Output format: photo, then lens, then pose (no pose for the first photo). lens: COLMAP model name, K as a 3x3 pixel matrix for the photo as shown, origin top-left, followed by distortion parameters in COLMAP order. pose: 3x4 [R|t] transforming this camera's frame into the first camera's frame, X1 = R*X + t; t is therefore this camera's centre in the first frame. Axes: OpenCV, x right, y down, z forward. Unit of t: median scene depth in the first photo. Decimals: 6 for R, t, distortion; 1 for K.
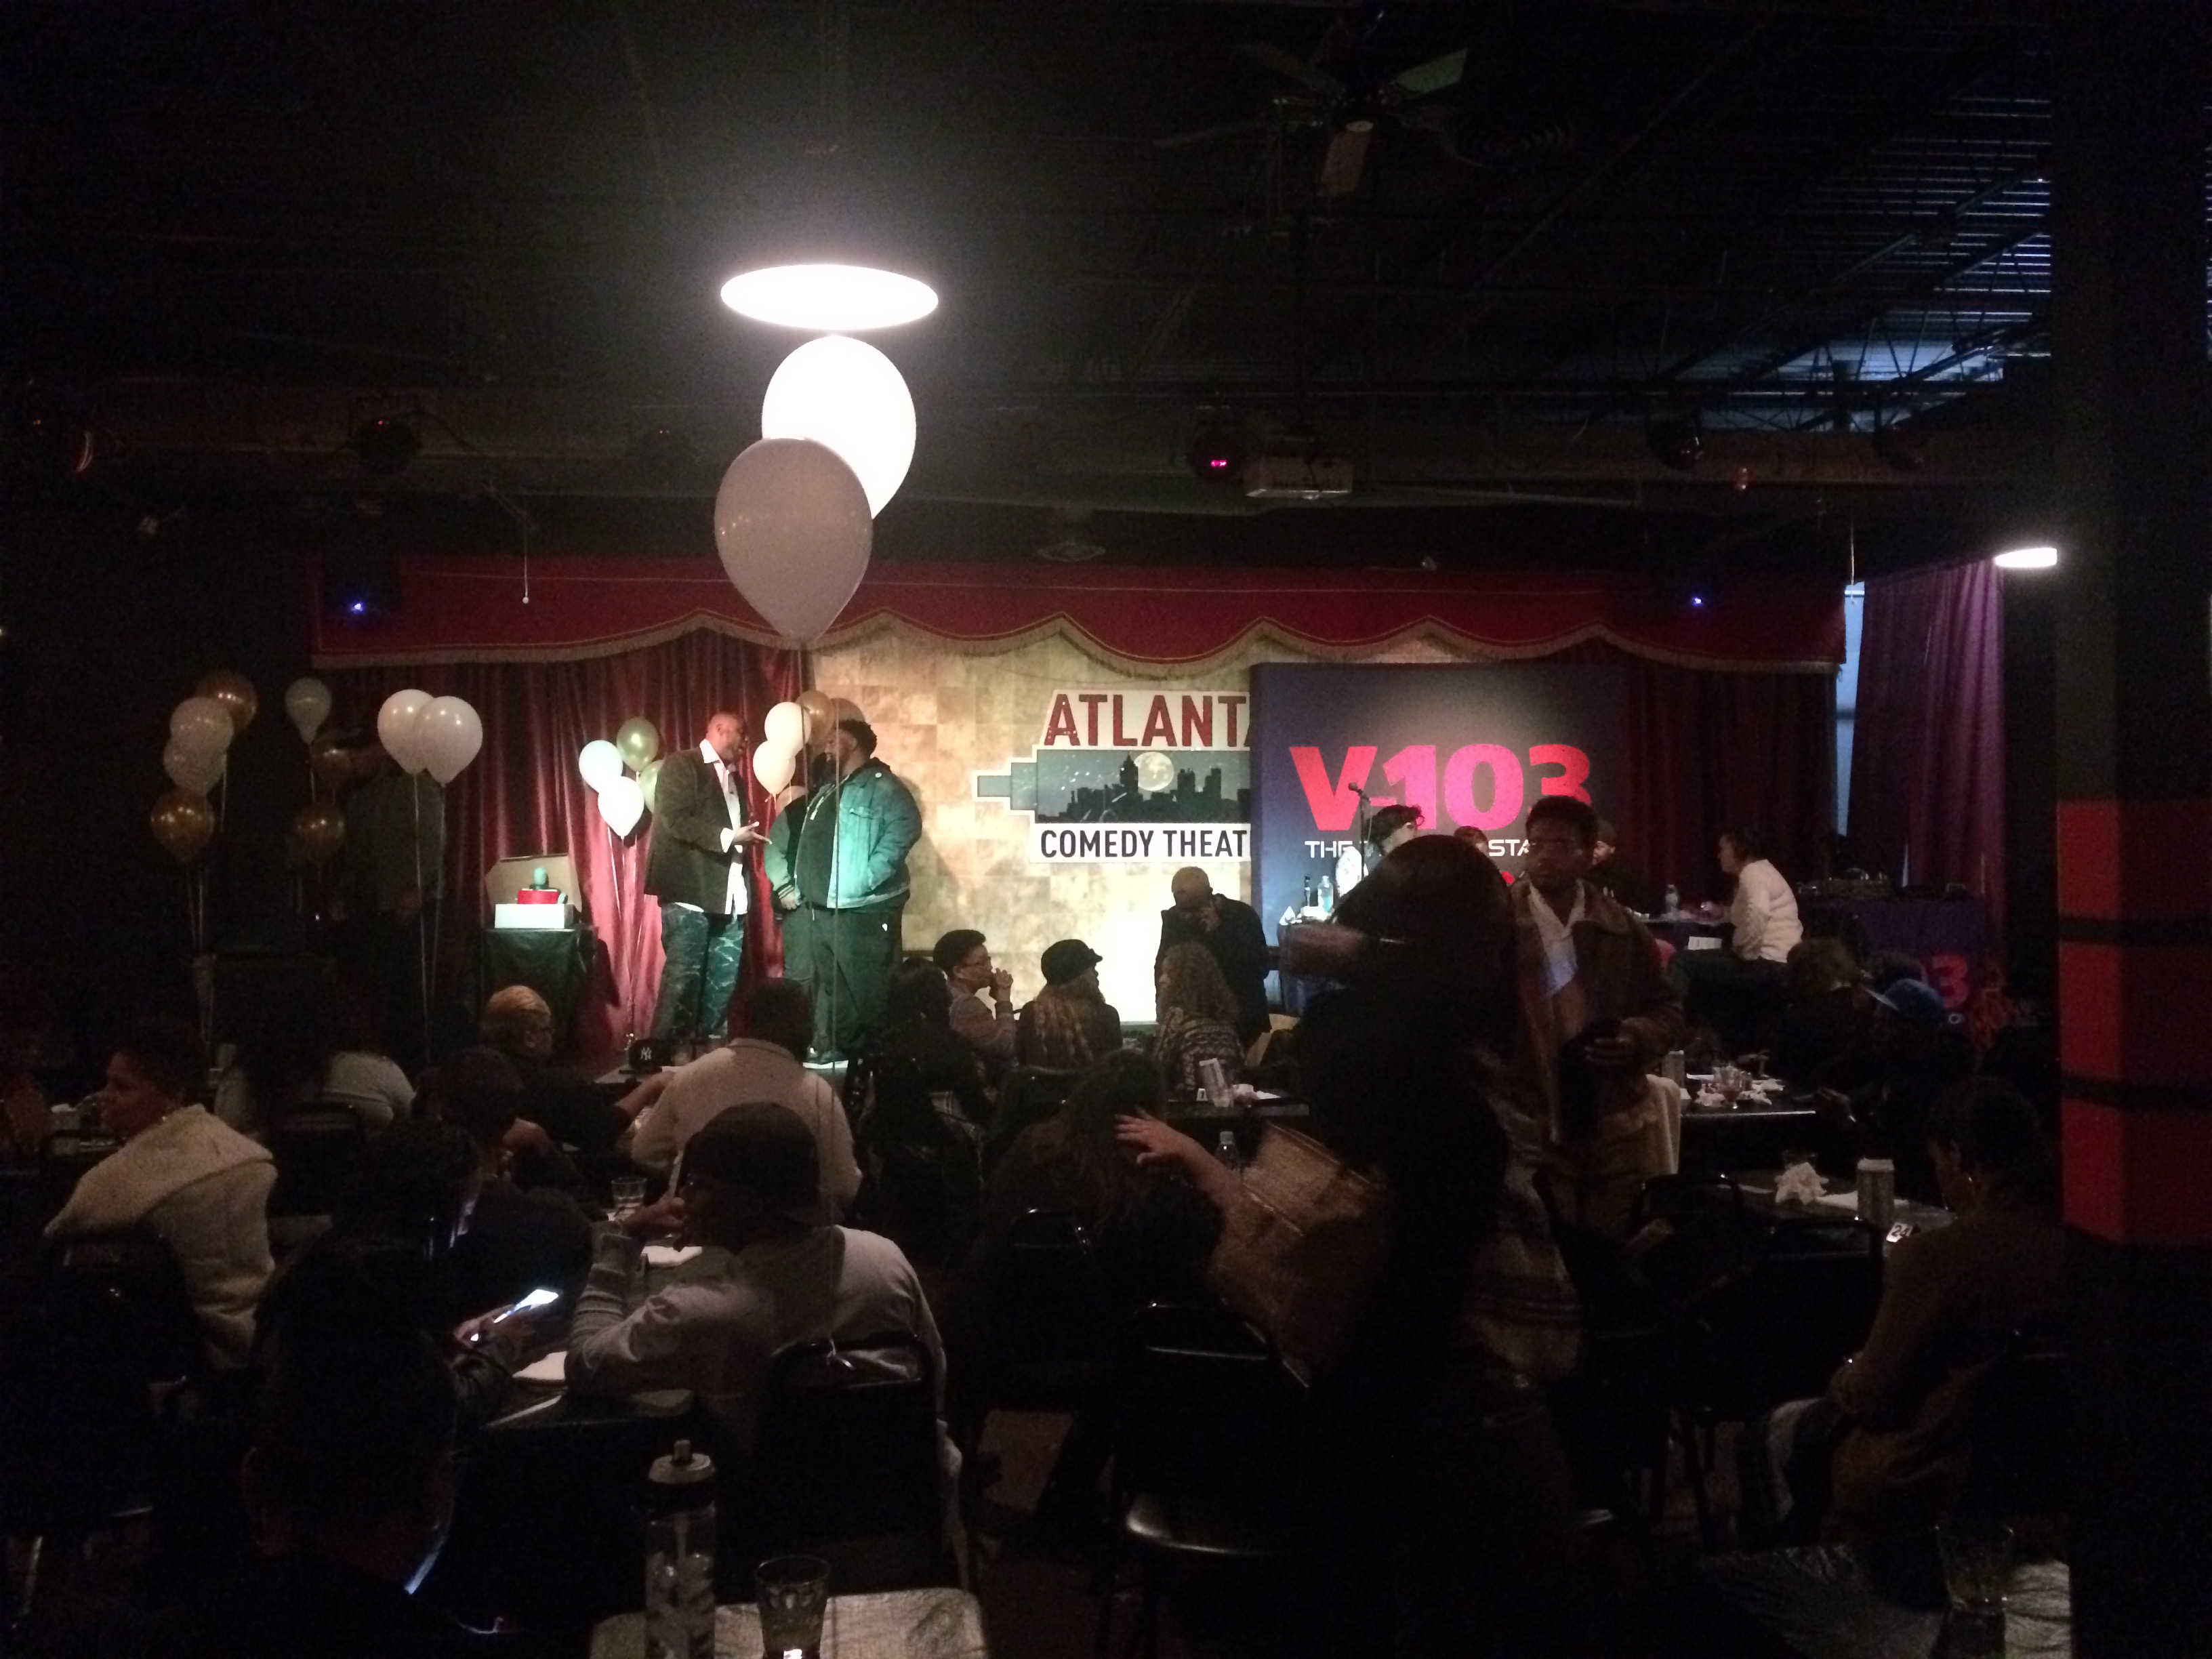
lens RADIAL K [[1882.4, 0, 1112.5], [0, 1882.4, 828.7], [0, 0, 1]] dist [0.055335, -0.010996]
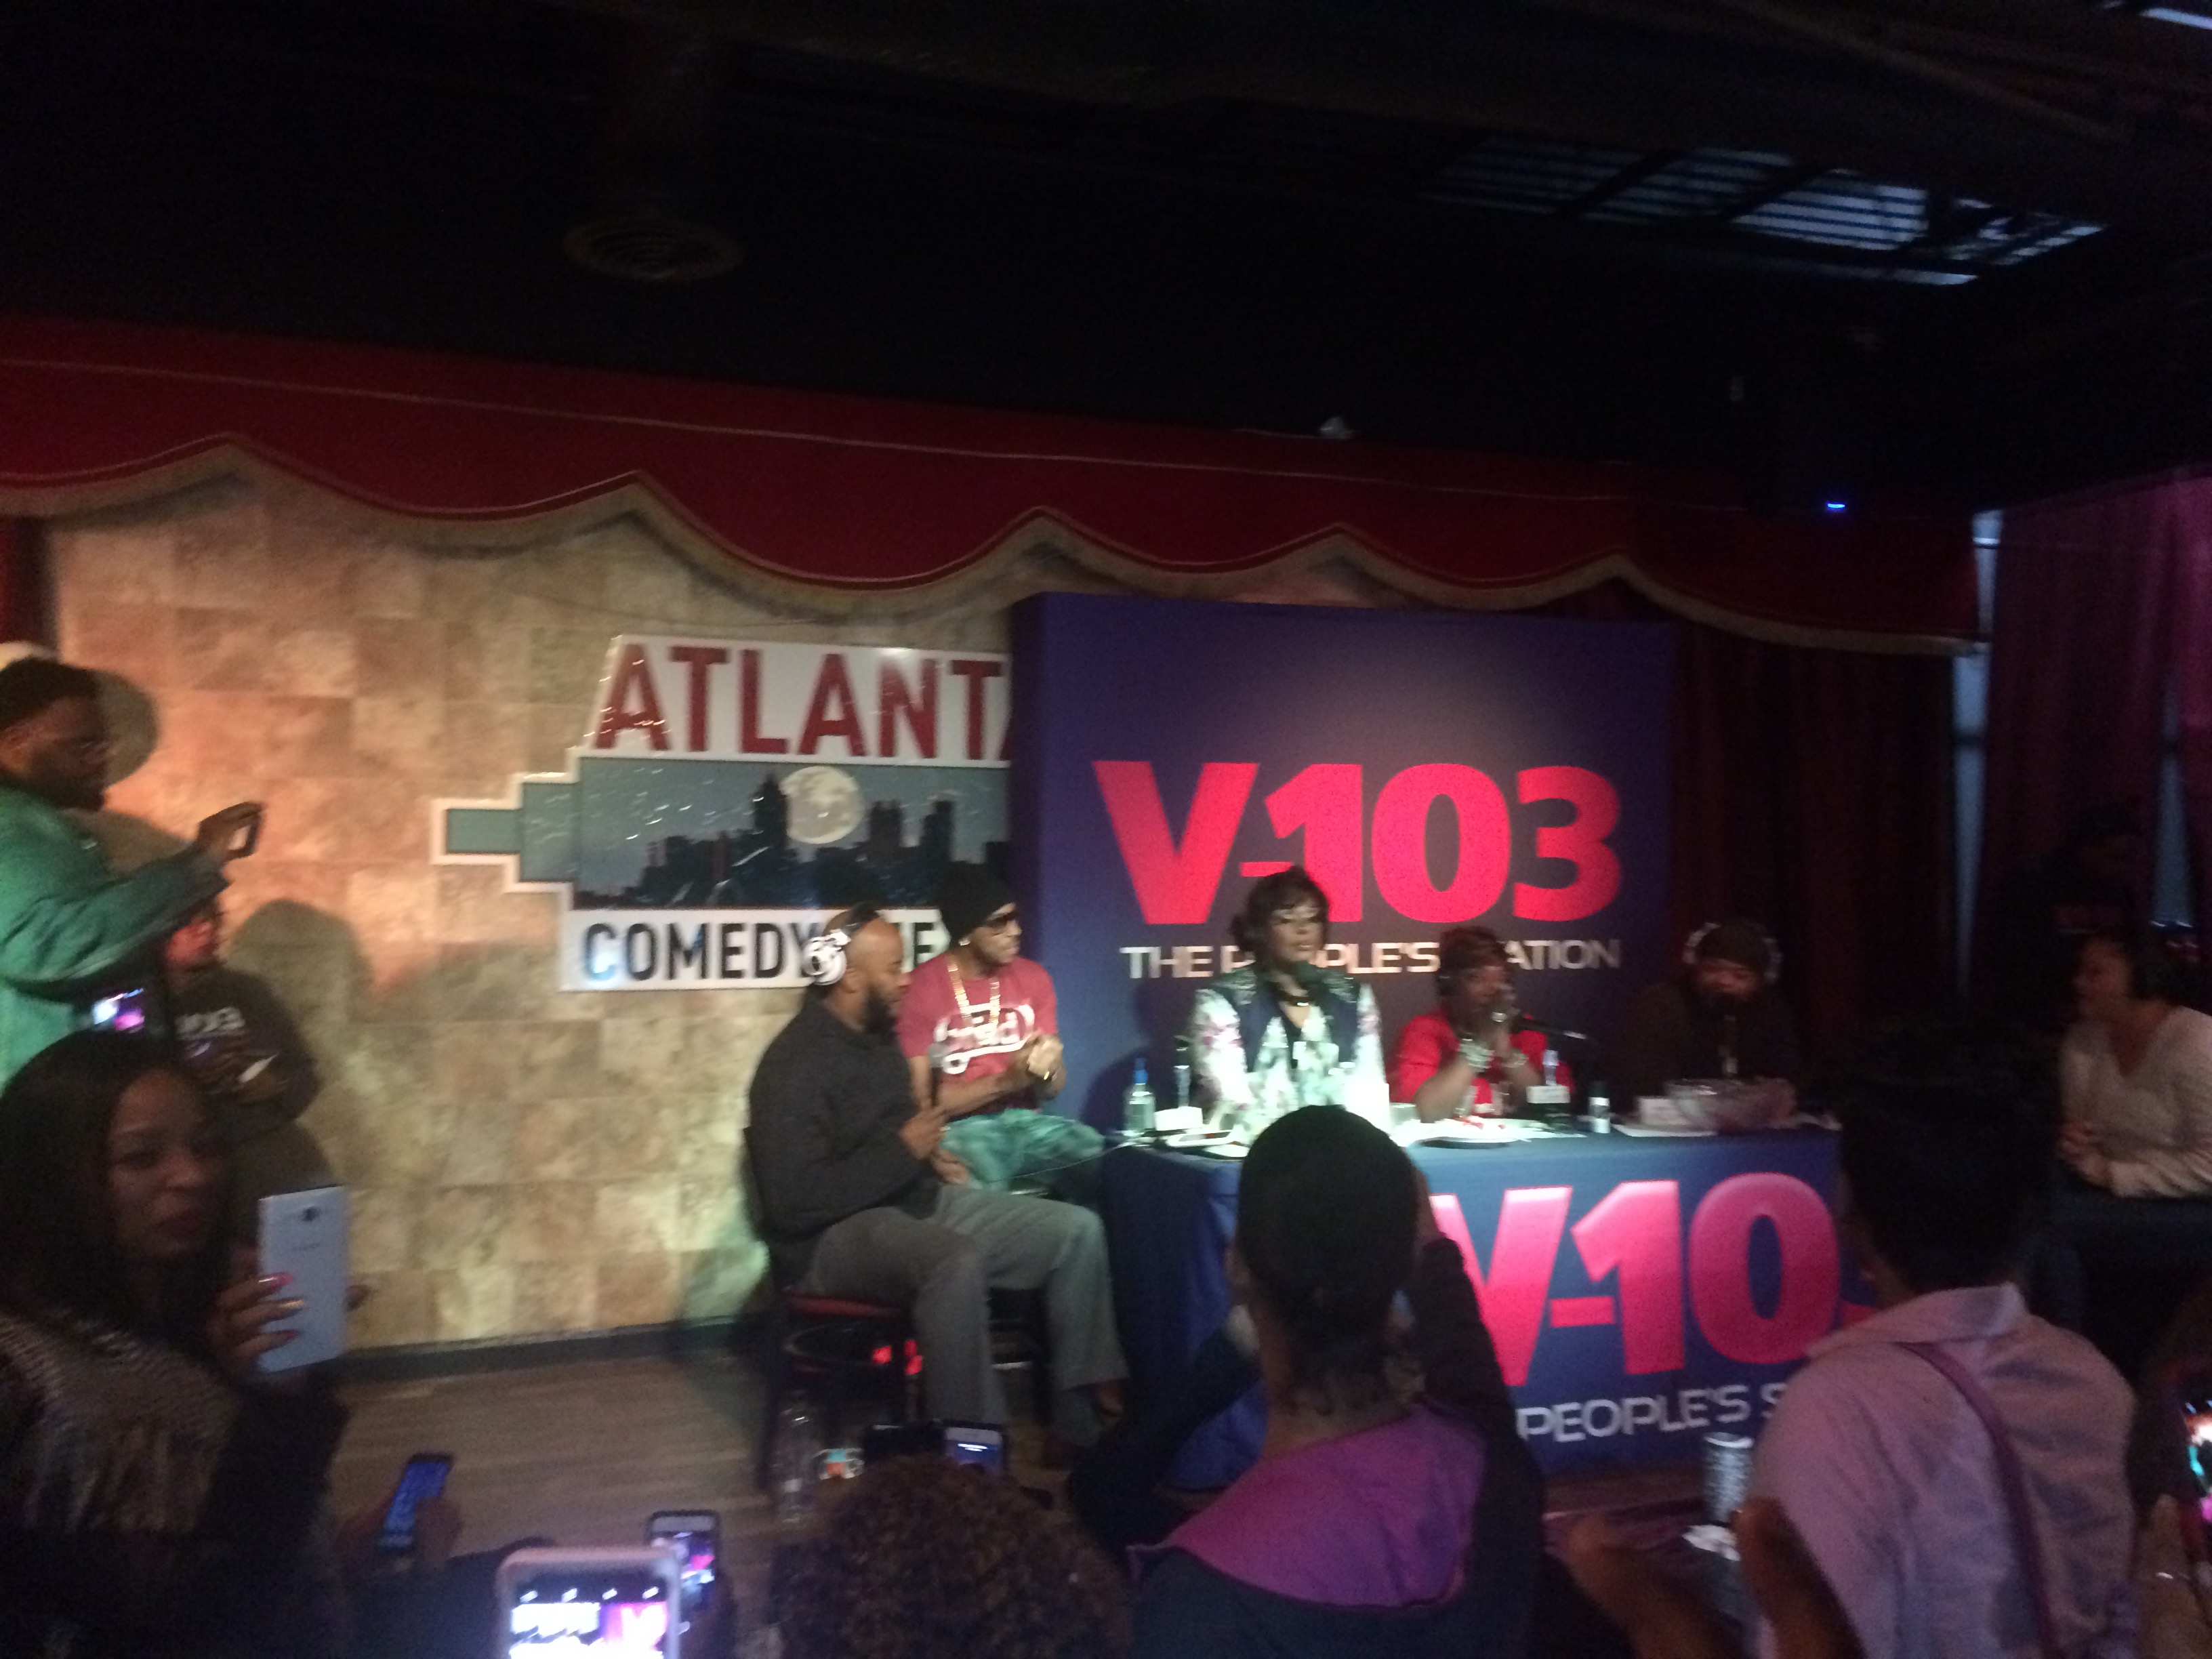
lens RADIAL K [[1910.7, 0, 1120.1], [0, 1910.7, 802.2], [0, 0, 1]] dist [0.046776, -0.000441]
pose [[0.975800, 0.014220, 0.218201, -0.011574], [-0.006241, 0.999288, -0.037211, -0.012815], [-0.218575, 0.034949, 0.975194, 0.488161]]
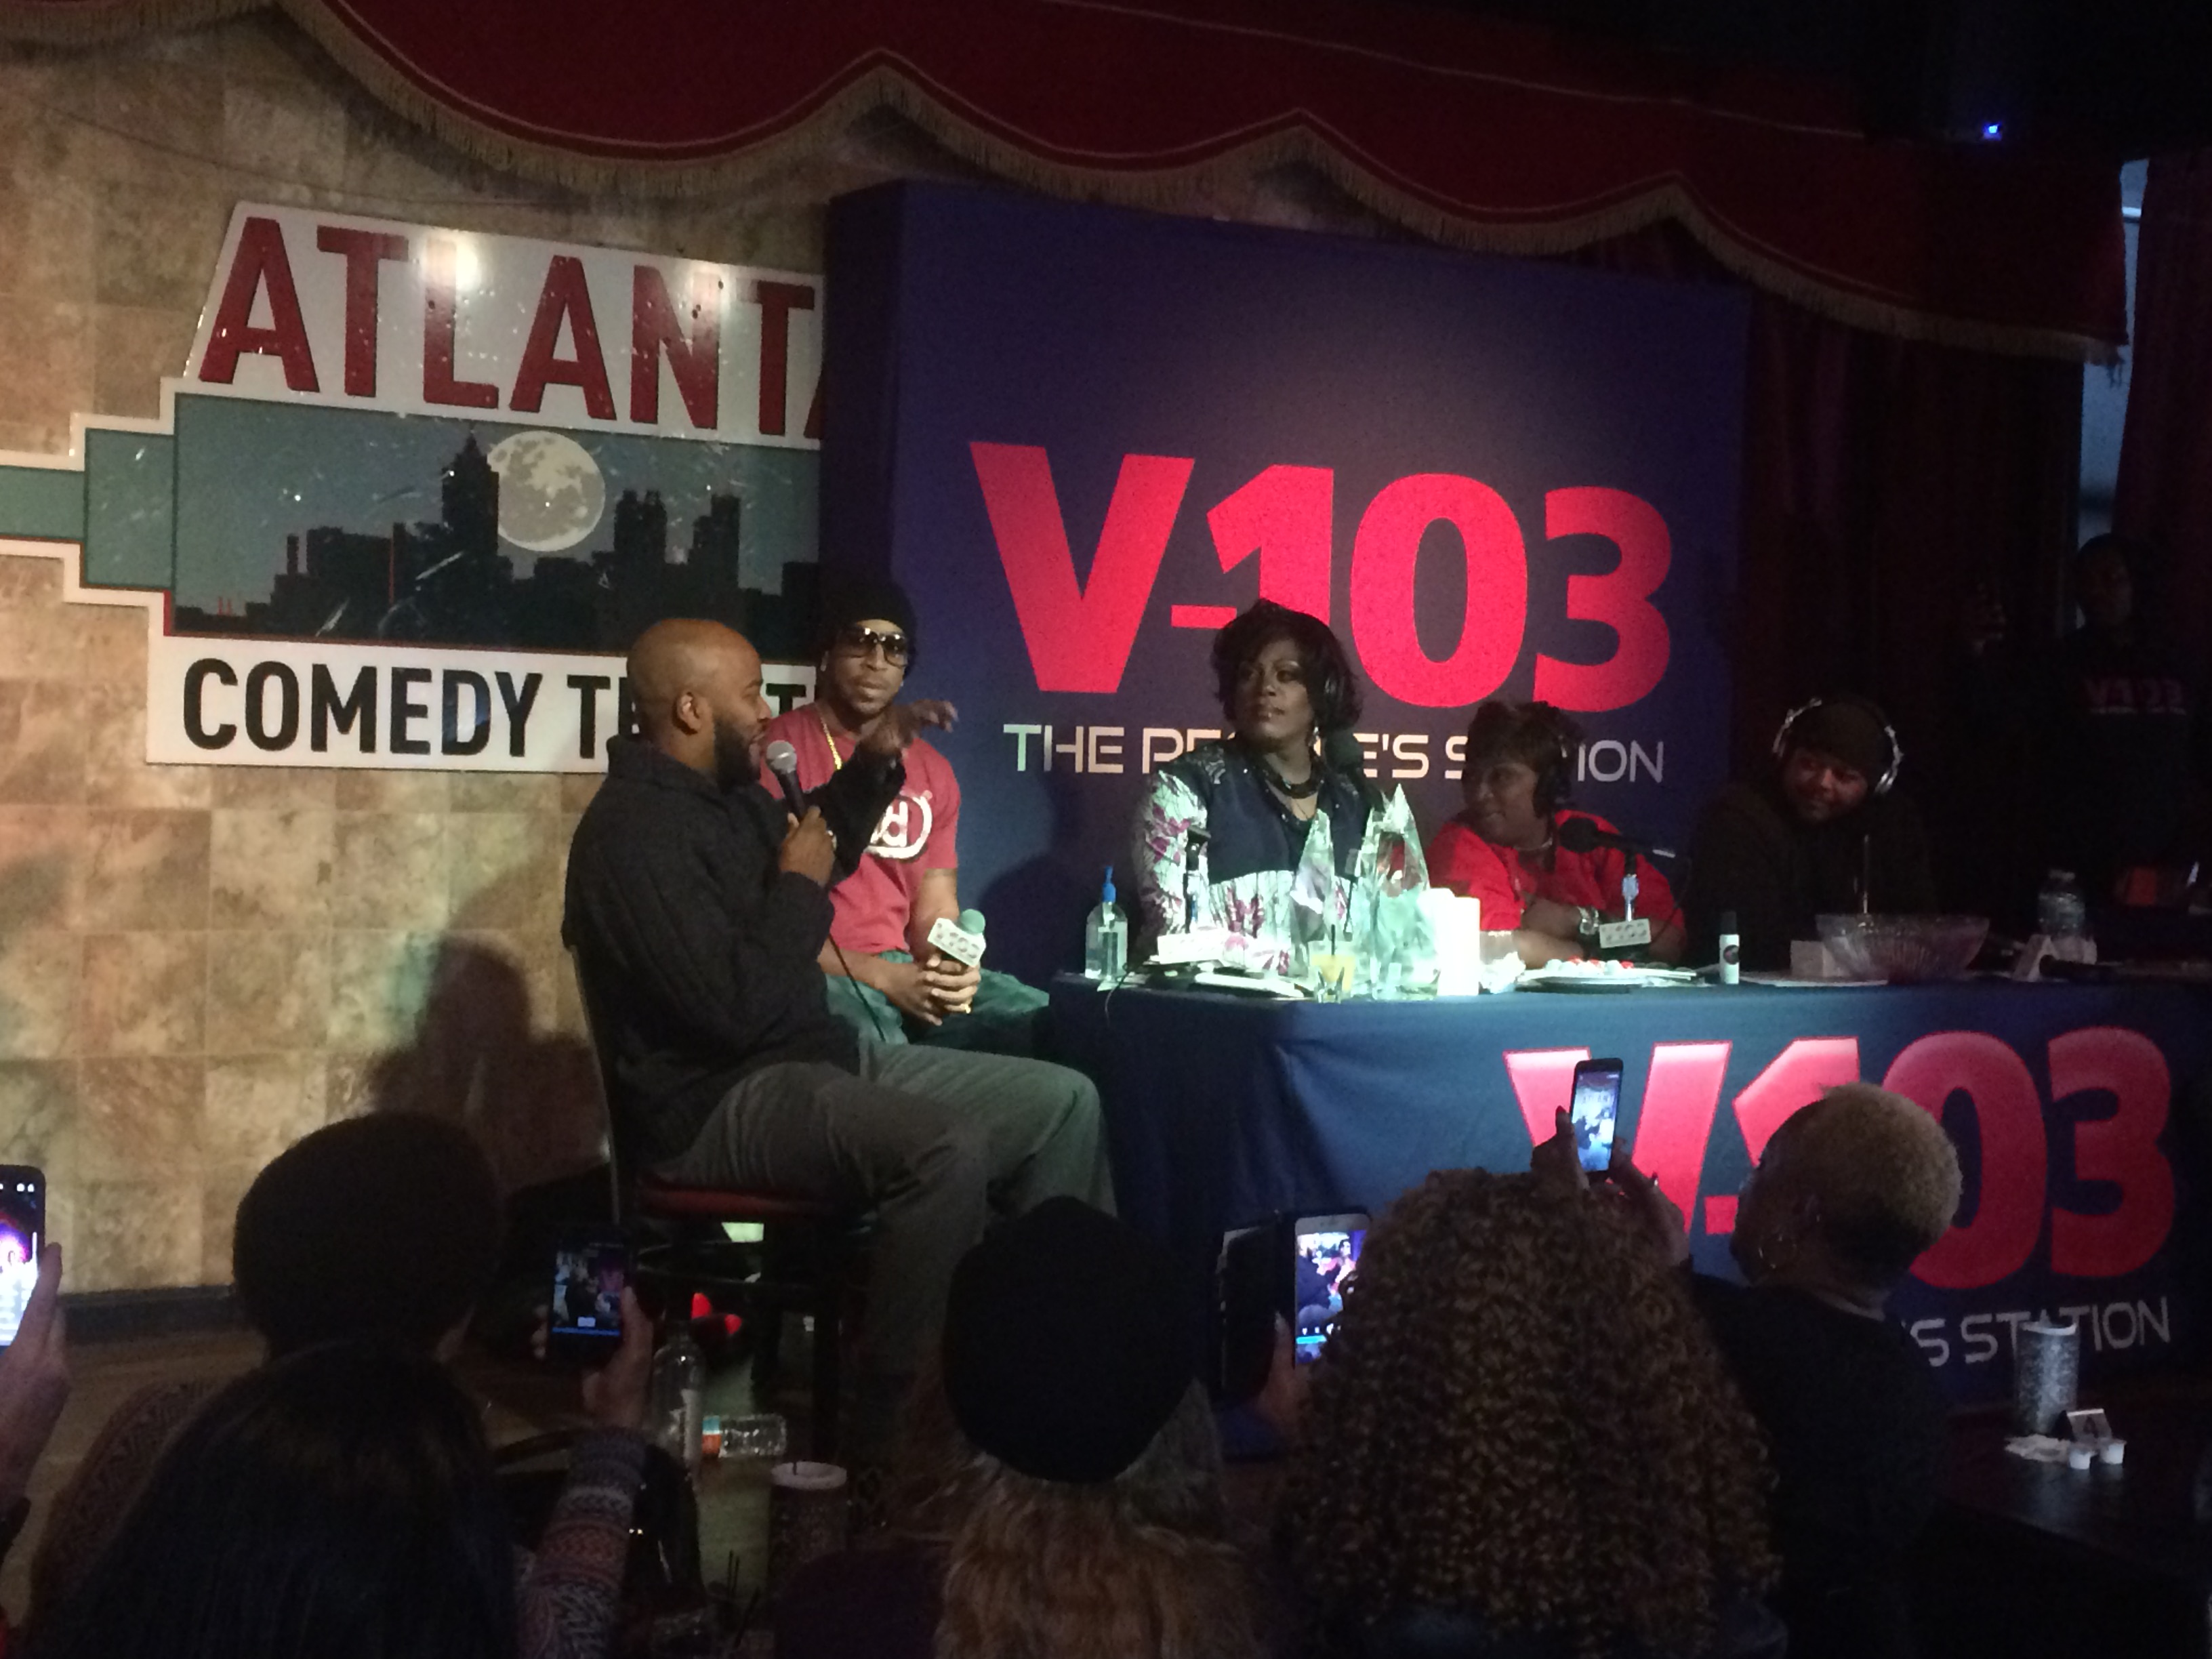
lens RADIAL K [[3010.5, 0, 1106.0], [0, 3010.5, 829.5], [0, 0, 1]] dist [0.042525, 0.056297]
pose [[0.917532, 0.018282, 0.397242, -0.094954], [-0.031148, 0.999178, 0.025959, 0.011082], [-0.396441, -0.036192, 0.917347, 0.485870]]
